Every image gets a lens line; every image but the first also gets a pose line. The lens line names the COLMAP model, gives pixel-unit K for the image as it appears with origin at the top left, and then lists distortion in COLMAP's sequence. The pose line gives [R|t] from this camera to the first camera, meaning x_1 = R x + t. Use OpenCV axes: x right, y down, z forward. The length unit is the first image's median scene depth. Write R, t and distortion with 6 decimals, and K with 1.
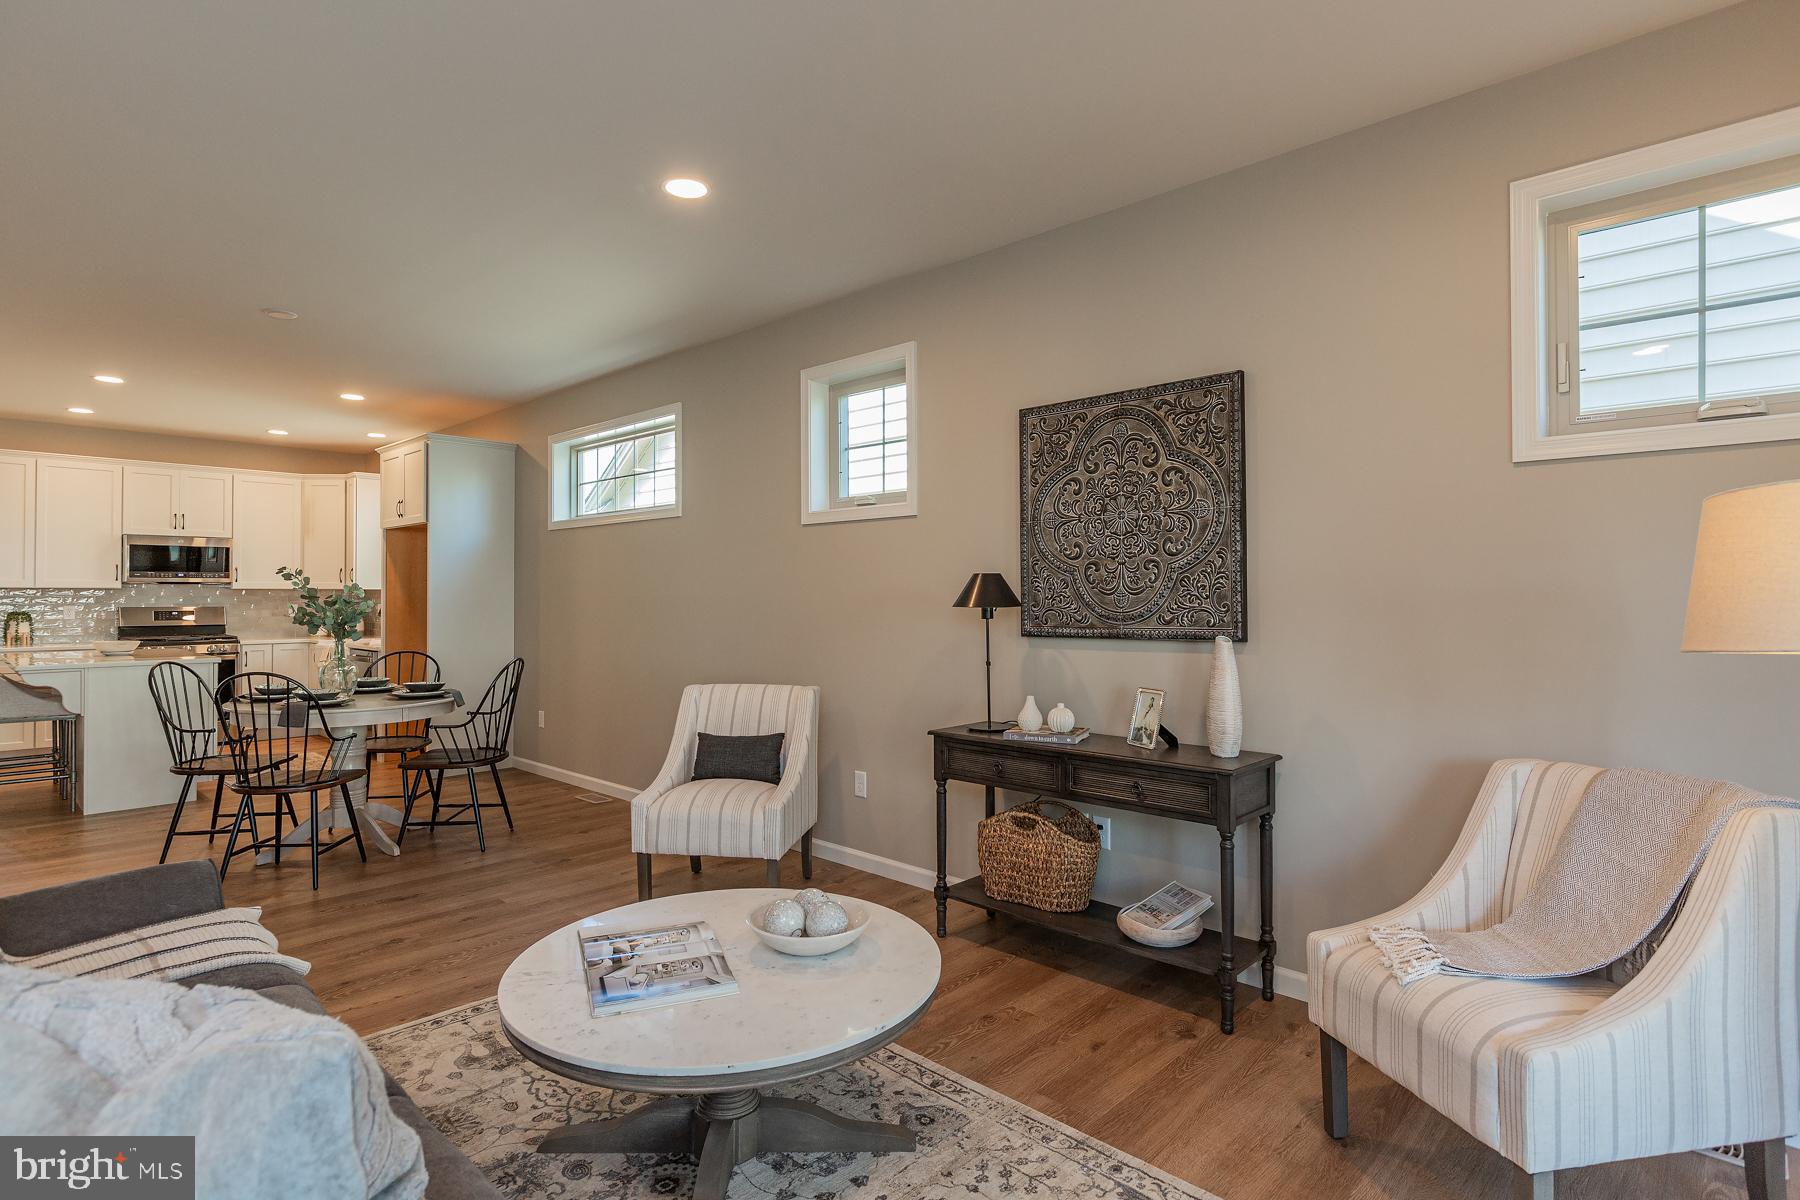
lens RADIAL K [[939.2, 0, 923.7], [0, 939.2, 587.6], [0, 0, 1]] dist [-0.002505, 0.000446]
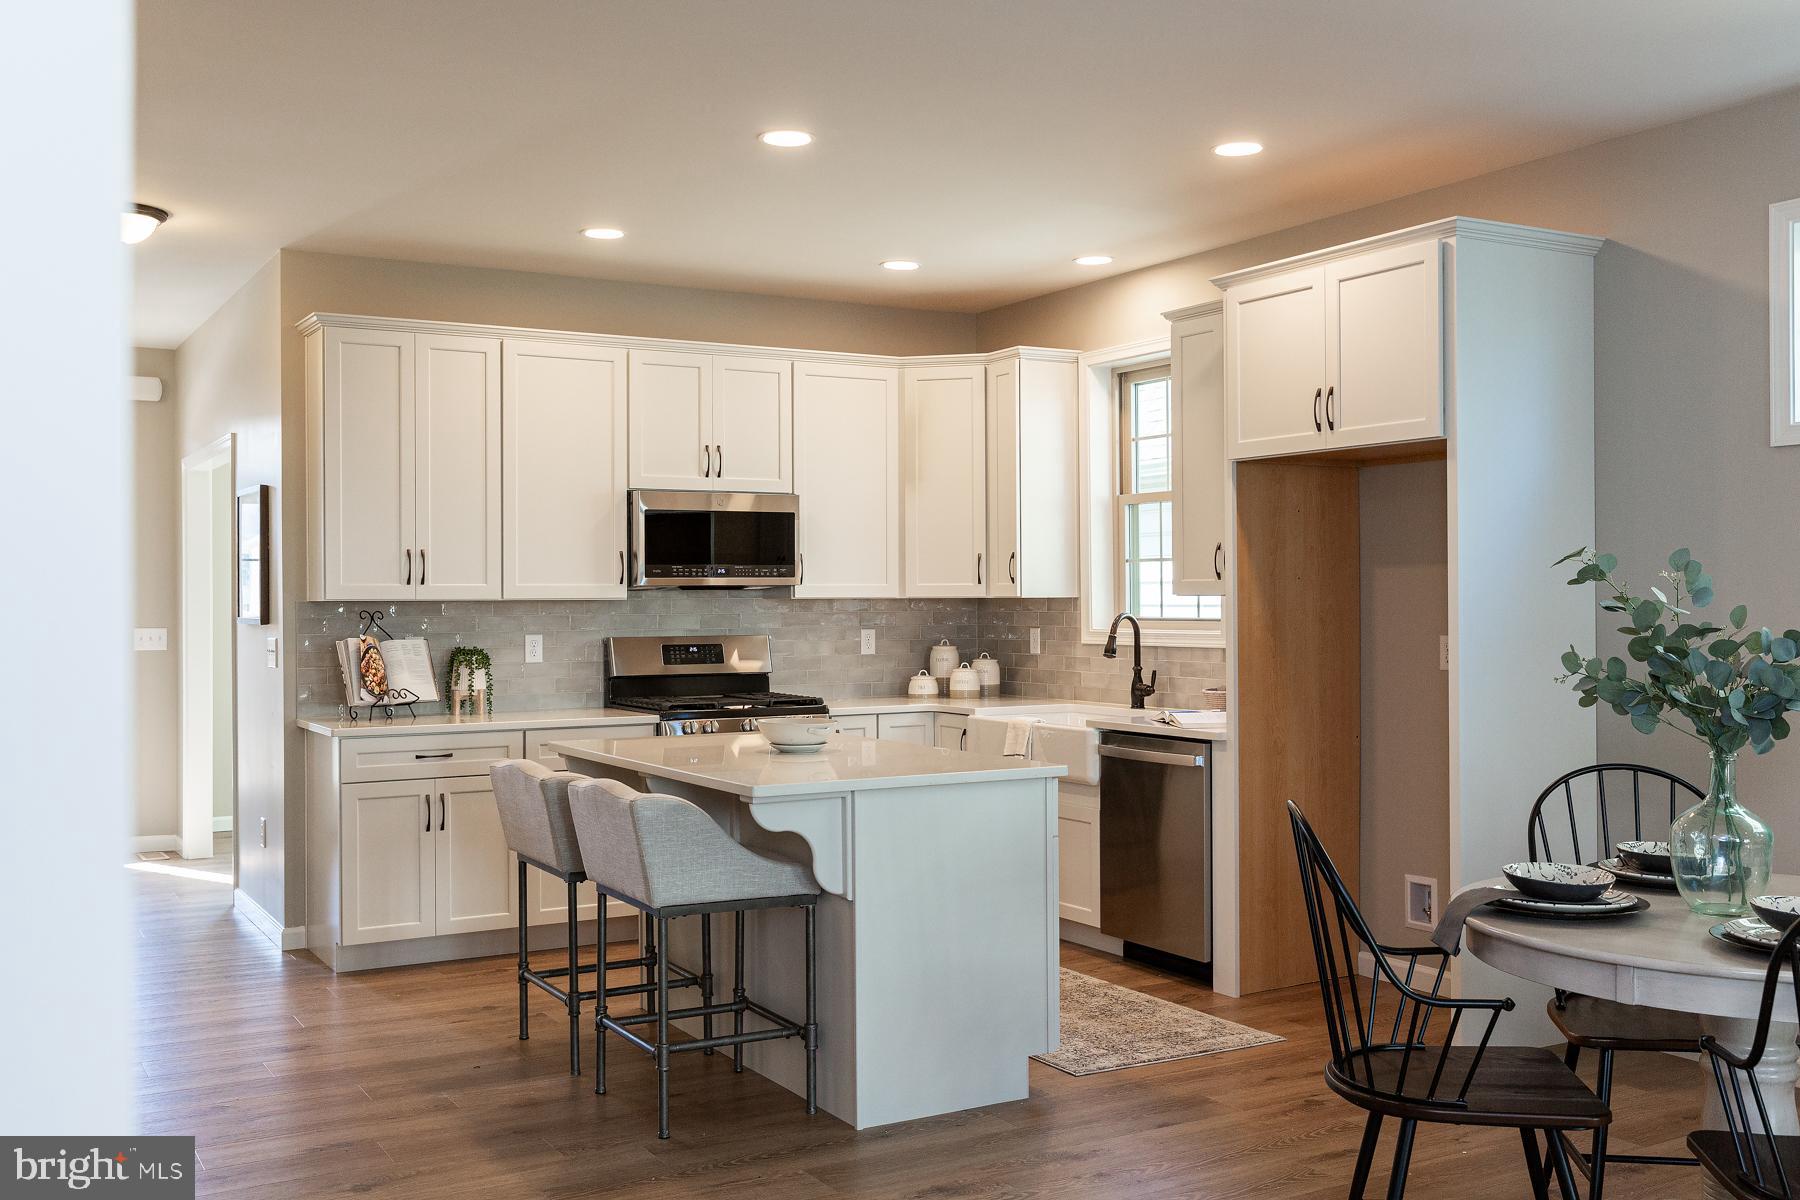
lens RADIAL K [[1708.5, 0, 902.0], [0, 1708.5, 600.4], [0, 0, 1]] dist [0.010608, 0.000000]
pose [[0.958712, -0.006398, -0.284308, -0.487926], [0.009837, 0.999895, 0.010668, -0.007551], [0.284210, -0.013025, 0.958674, 0.191122]]
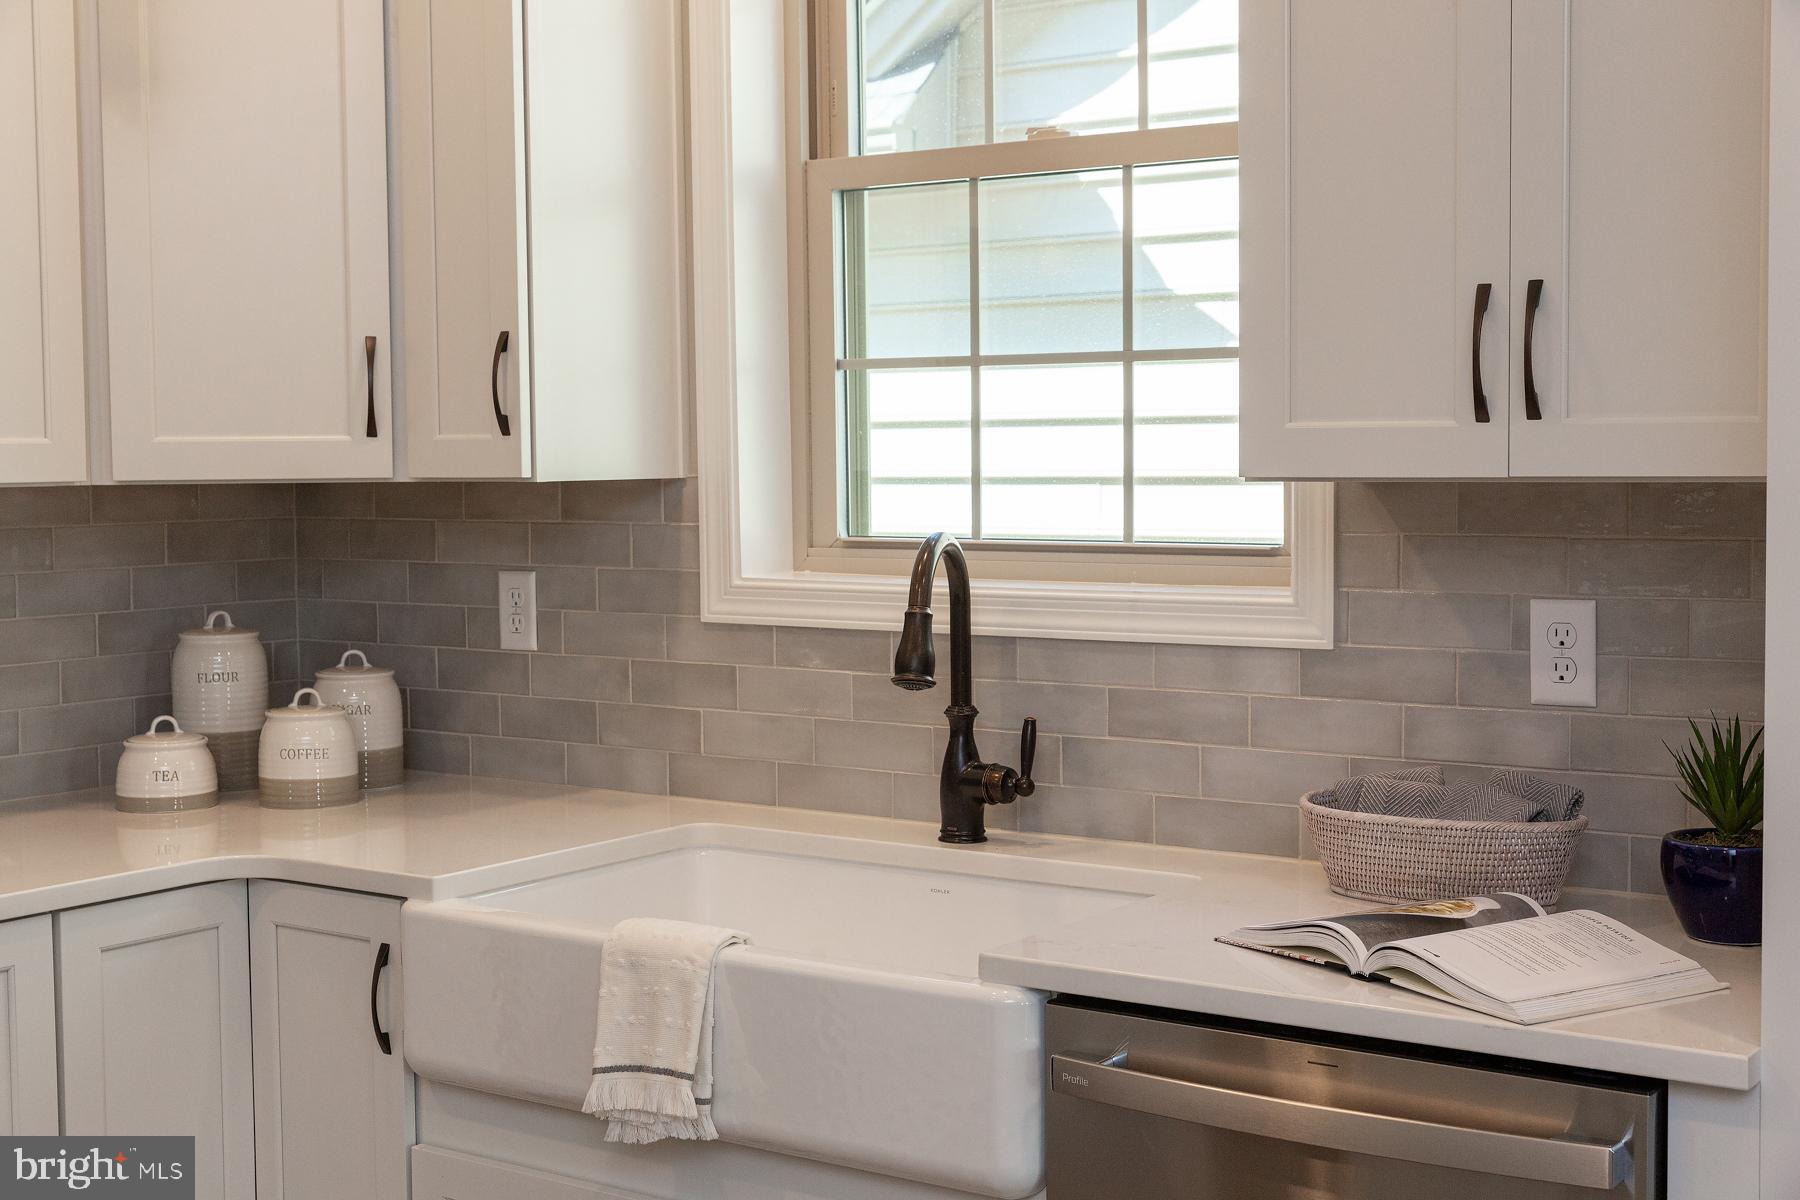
lens RADIAL K [[2412.3, 0, 896.4], [0, 2412.3, 584.3], [0, 0, 1]] dist [-0.013575, 0.000000]
pose [[0.990773, -0.019244, 0.134158, -0.697801], [0.010118, 0.997608, 0.068378, -0.008372], [-0.135153, -0.066389, 0.988598, 0.732619]]
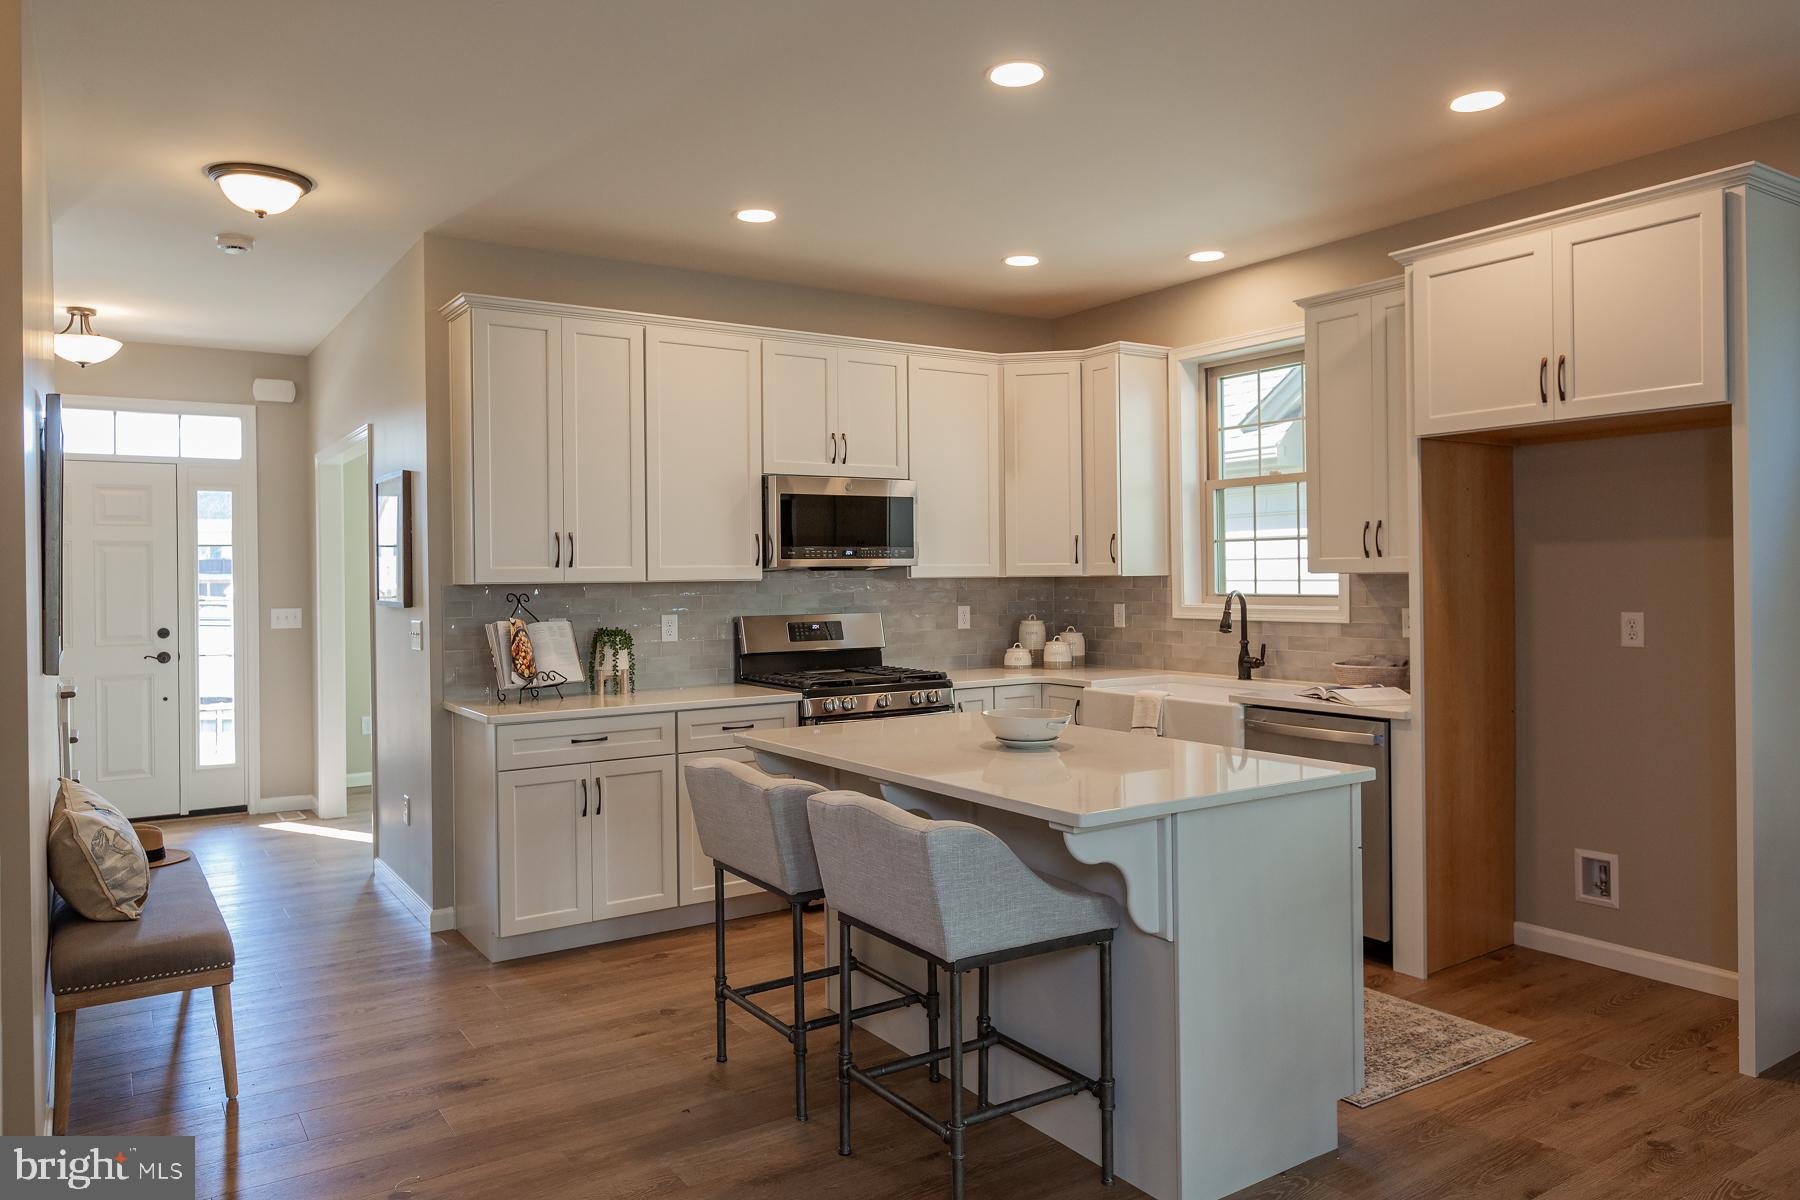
lens RADIAL K [[1214.5, 0, 890.5], [0, 1214.5, 579.3], [0, 0, 1]] dist [0.006047, -0.001044]
pose [[0.973115, -0.012113, -0.230000, -0.669937], [0.015700, 0.999782, 0.013771, -0.008610], [0.229783, -0.017012, 0.973093, 0.391356]]
